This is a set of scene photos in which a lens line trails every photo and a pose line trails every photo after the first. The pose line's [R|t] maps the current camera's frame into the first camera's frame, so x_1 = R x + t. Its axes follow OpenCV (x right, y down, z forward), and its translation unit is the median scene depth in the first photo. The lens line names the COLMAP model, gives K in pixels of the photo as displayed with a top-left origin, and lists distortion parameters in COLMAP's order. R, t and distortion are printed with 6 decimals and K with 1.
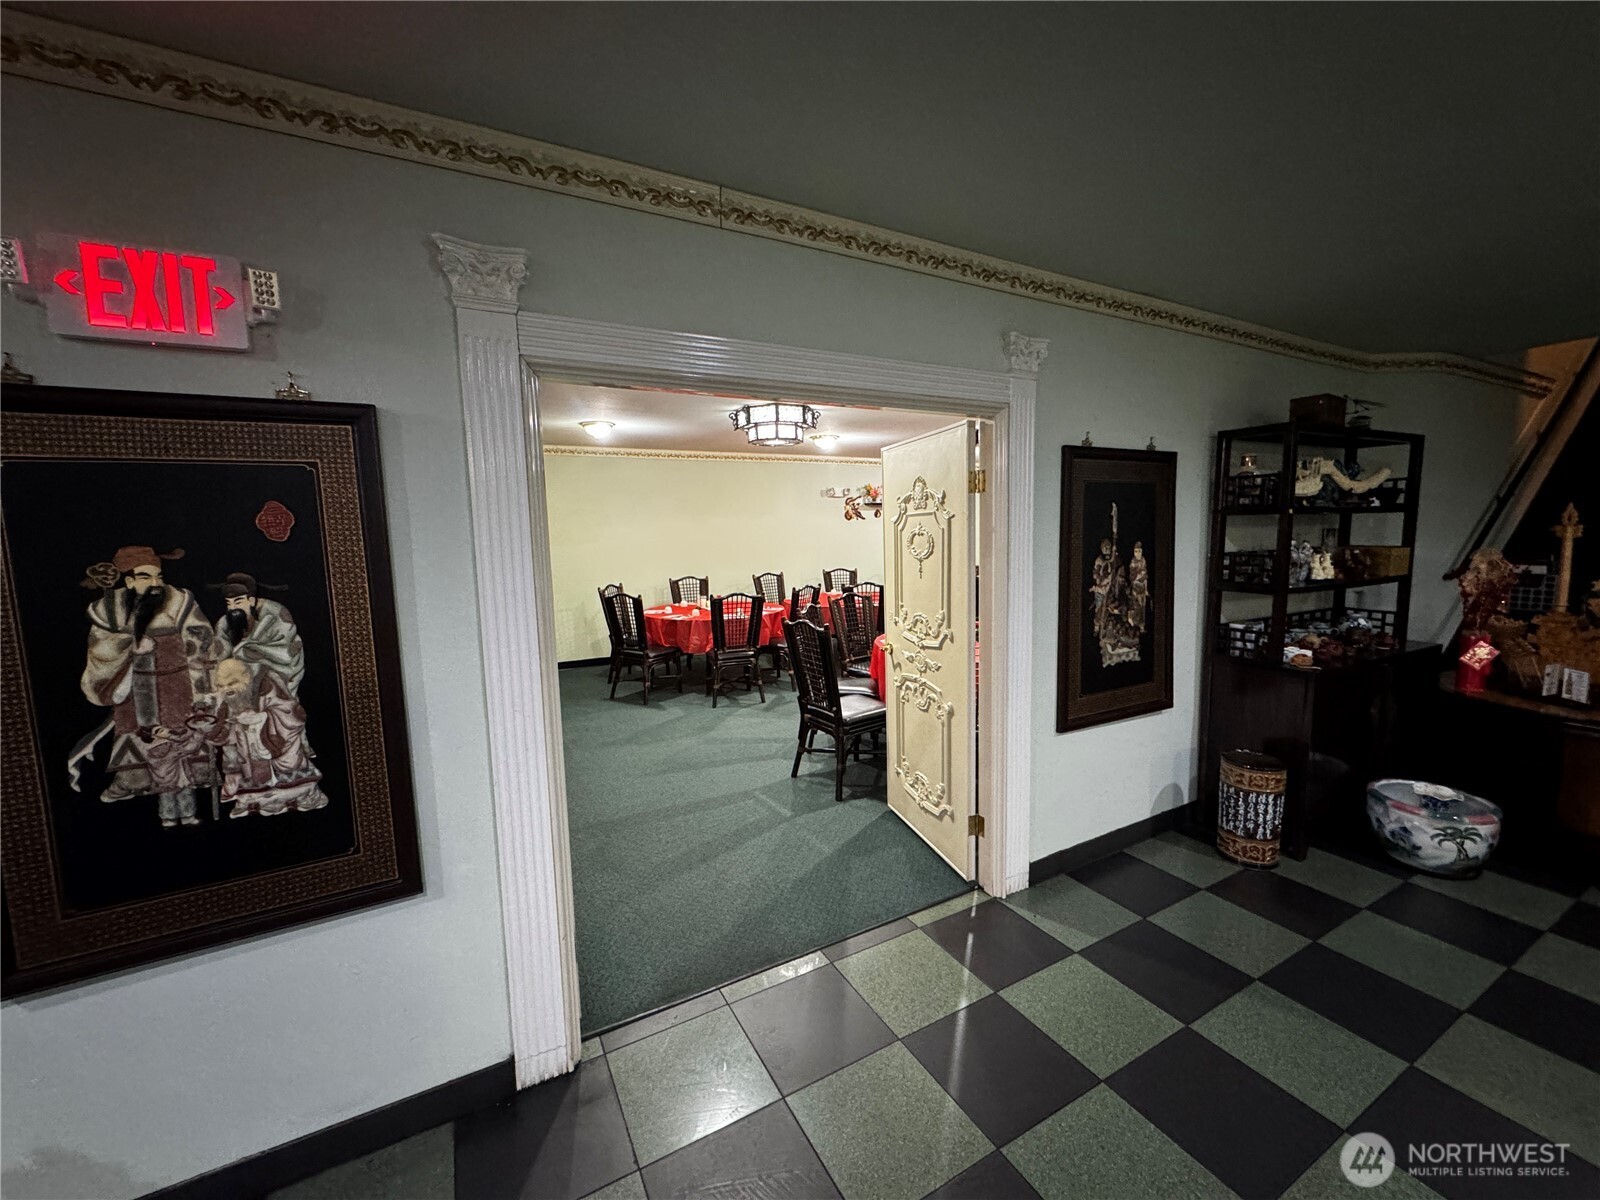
lens RADIAL K [[634.3, 0, 796.5], [0, 634.3, 589.7], [0, 0, 1]] dist [-0.004165, 0.000266]
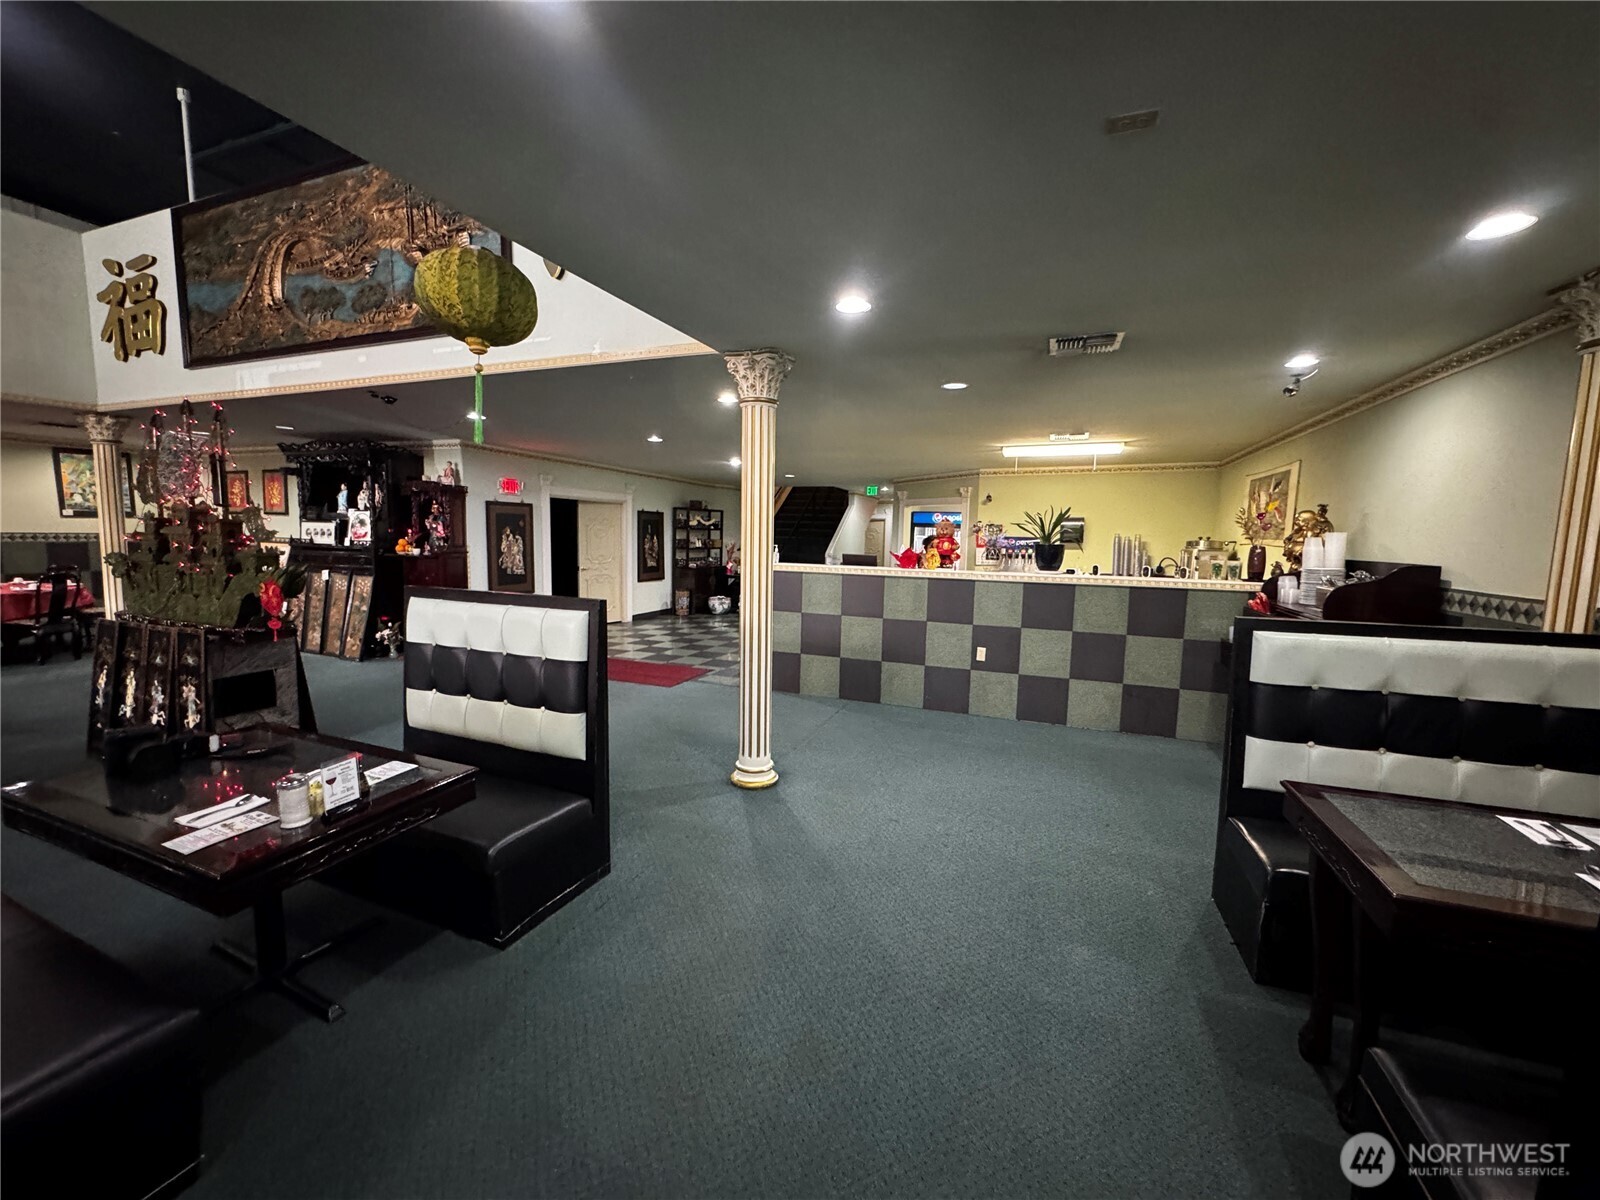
lens RADIAL K [[634.3, 0, 794.8], [0, 634.3, 598.5], [0, 0, 1]] dist [-0.004165, 0.000266]
pose [[0.764531, -0.026932, 0.644024, -1.386701], [0.022952, 0.999631, 0.014556, 0.290448], [-0.644178, 0.003653, 0.764867, -2.651701]]
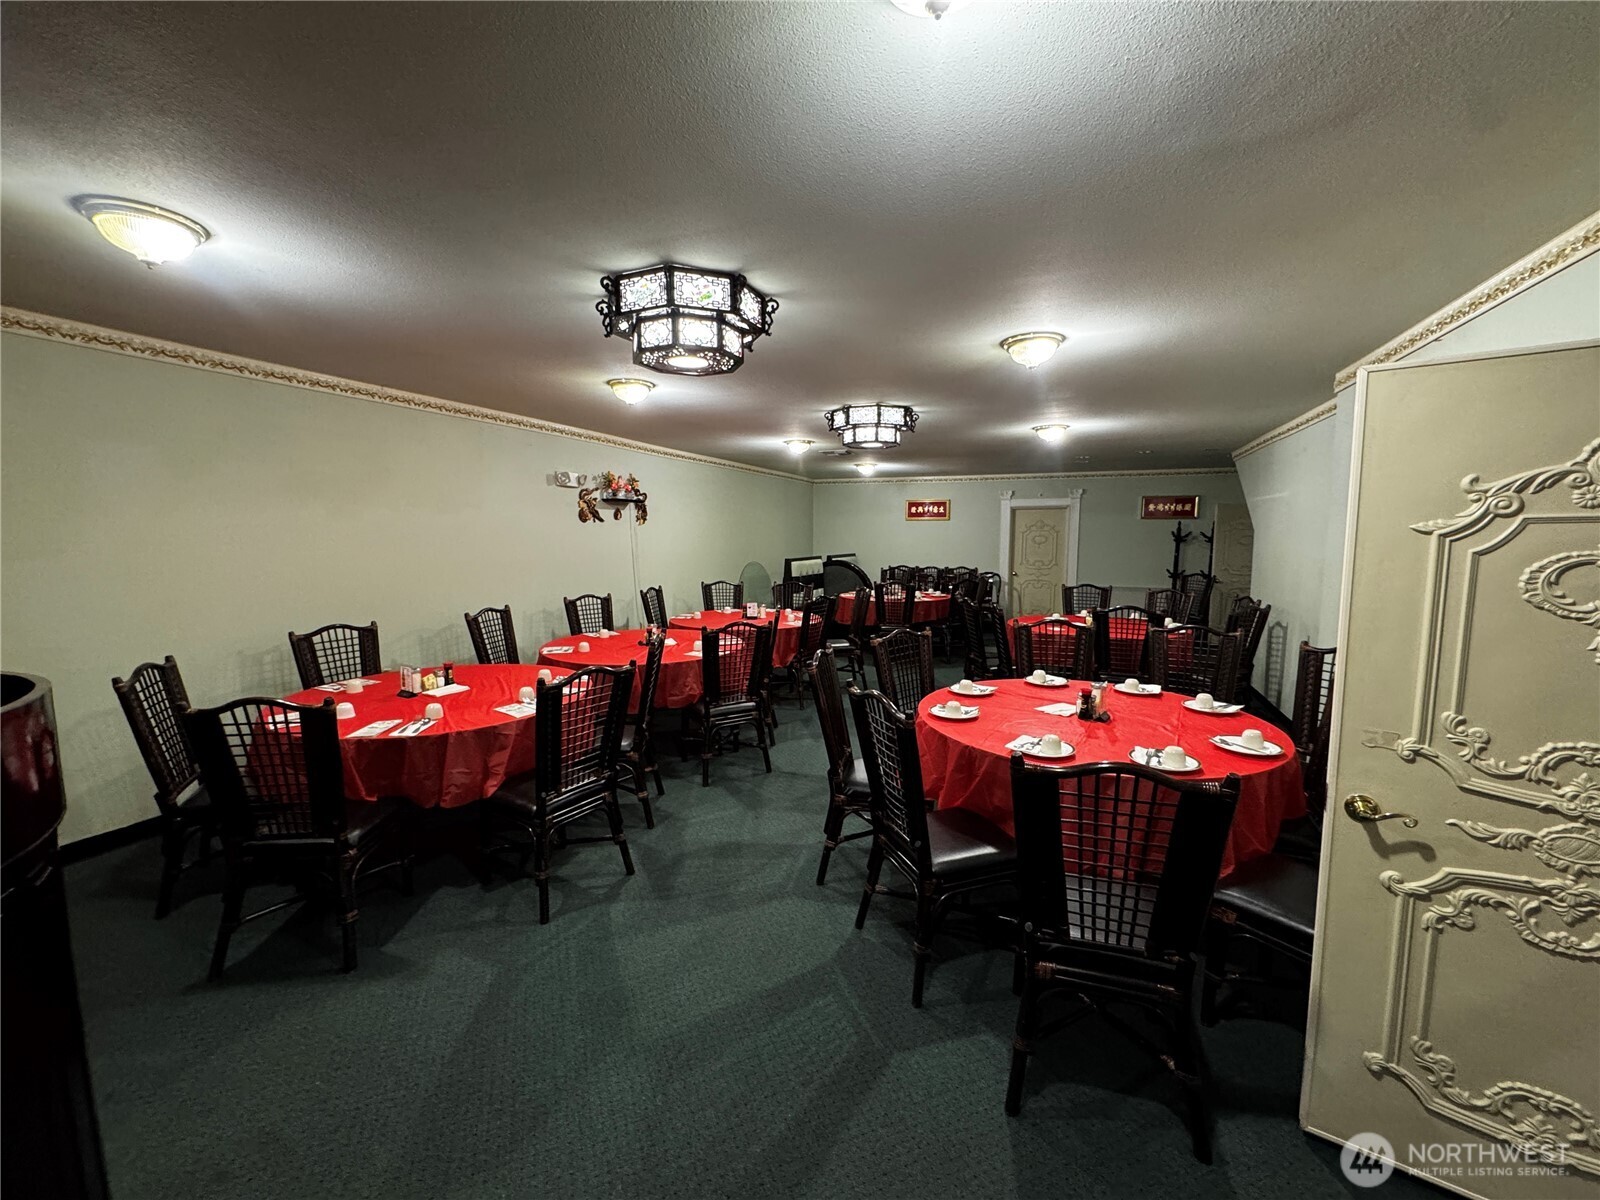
lens RADIAL K [[634.3, 0, 790.3], [0, 634.3, 607.7], [0, 0, 1]] dist [-0.004165, 0.000266]
pose [[0.800847, -0.052728, 0.596543, -0.115576], [0.045973, 0.998590, 0.026546, -0.020023], [-0.597102, 0.006166, 0.802142, 0.248230]]
